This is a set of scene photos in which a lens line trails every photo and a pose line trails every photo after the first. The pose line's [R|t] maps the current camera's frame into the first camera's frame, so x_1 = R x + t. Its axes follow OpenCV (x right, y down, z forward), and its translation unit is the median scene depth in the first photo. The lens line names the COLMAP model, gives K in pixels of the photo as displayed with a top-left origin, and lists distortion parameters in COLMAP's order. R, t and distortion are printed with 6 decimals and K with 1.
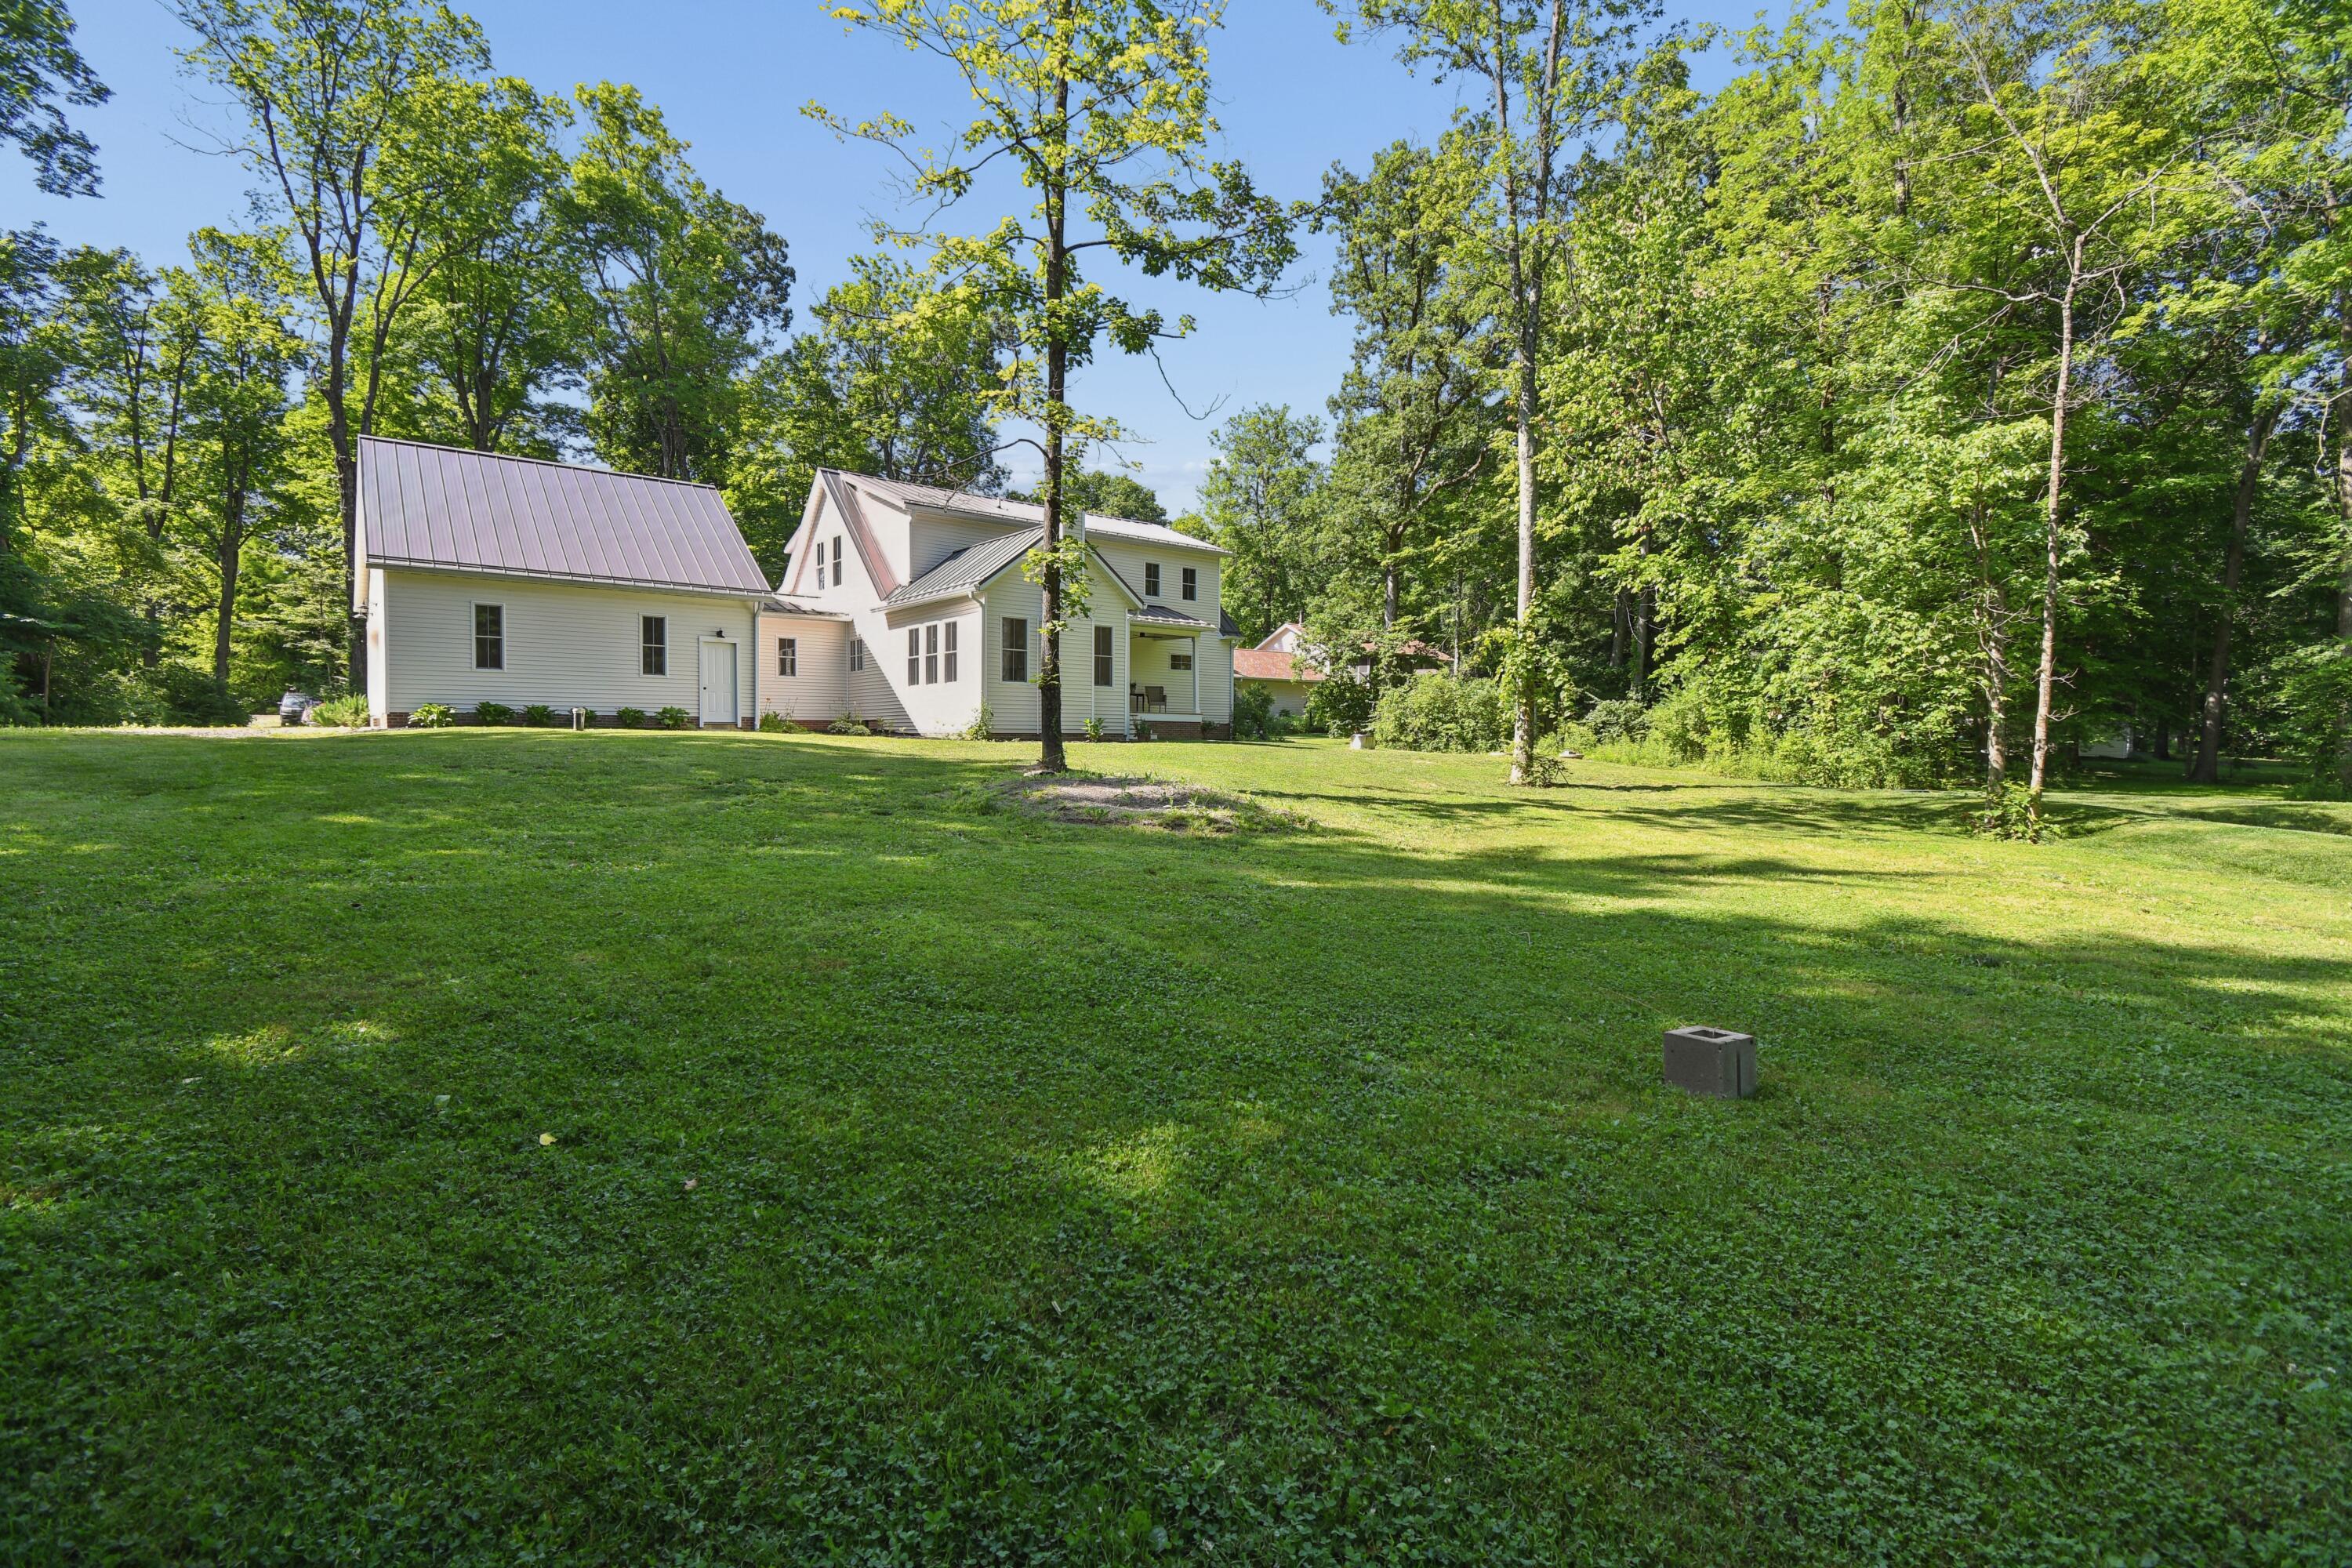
lens RADIAL K [[1055.4, 0, 1165.8], [0, 1055.4, 780.8], [0, 0, 1]] dist [-0.001005, -0.000230]
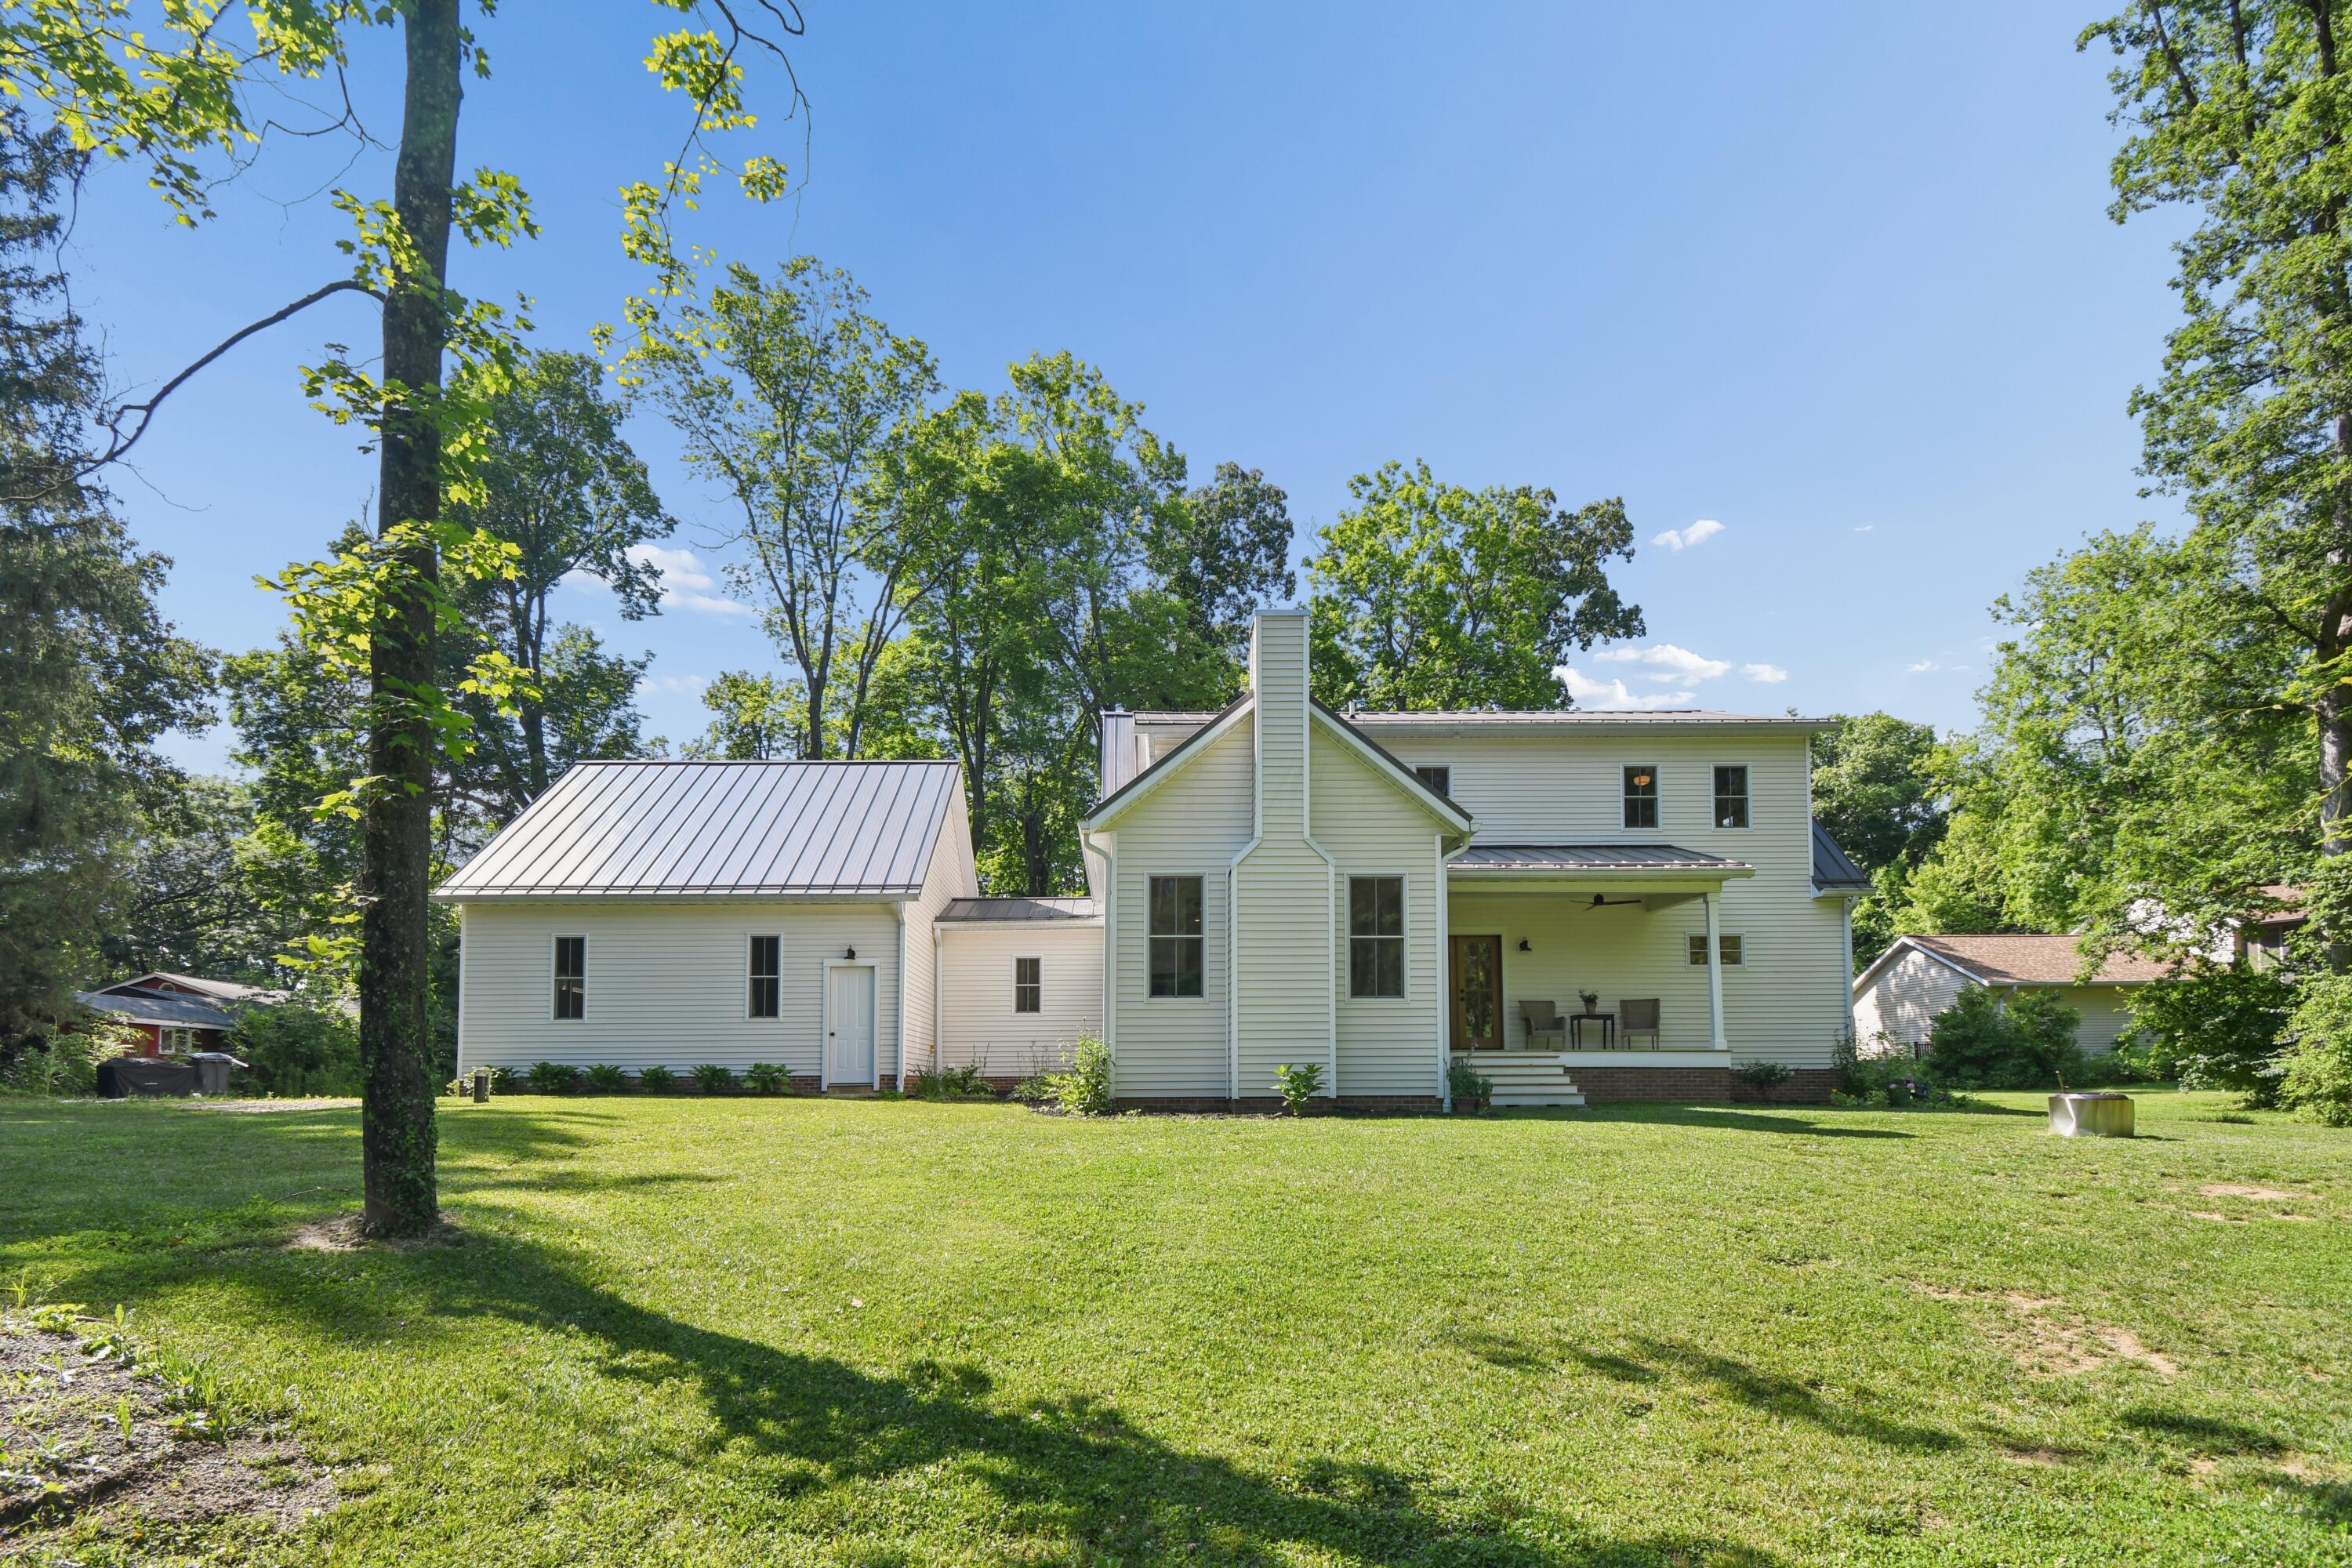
lens RADIAL K [[1166.7, 0, 1176.6], [0, 1166.7, 1001.4], [0, 0, 1]] dist [0.041754, -0.000053]
pose [[0.804410, -0.054668, -0.591554, 0.127275], [-0.013430, 0.993829, -0.110107, -0.018839], [0.593923, 0.096516, 0.798712, 0.347470]]
